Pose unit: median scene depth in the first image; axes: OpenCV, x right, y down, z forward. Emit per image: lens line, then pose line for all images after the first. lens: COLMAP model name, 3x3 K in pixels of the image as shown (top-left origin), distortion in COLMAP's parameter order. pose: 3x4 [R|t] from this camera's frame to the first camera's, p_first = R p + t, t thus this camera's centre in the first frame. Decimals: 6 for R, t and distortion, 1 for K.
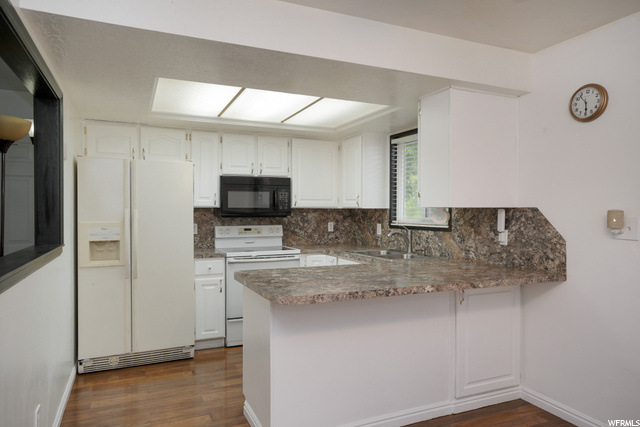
lens RADIAL K [[435.5, 0, 315.9], [0, 435.5, 217.2], [0, 0, 1]] dist [0.003787, 0.000112]
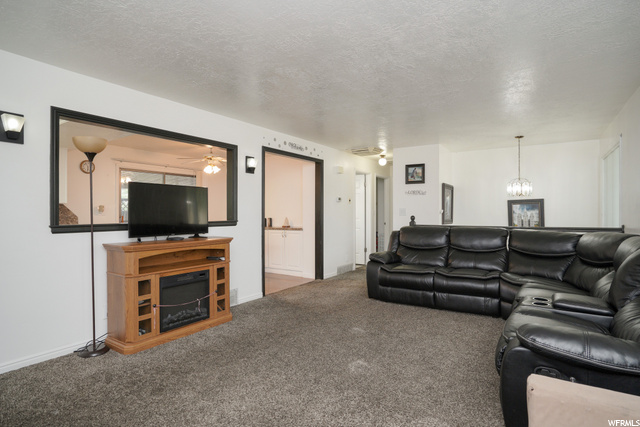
lens RADIAL K [[348.4, 0, 317.4], [0, 348.4, 213.0], [0, 0, 1]] dist [-0.043614, 0.000635]
pose [[-0.520293, -0.005015, 0.853973, -1.338437], [0.008609, 0.999901, 0.011117, 0.014235], [-0.853944, 0.013136, -0.520199, 0.582472]]
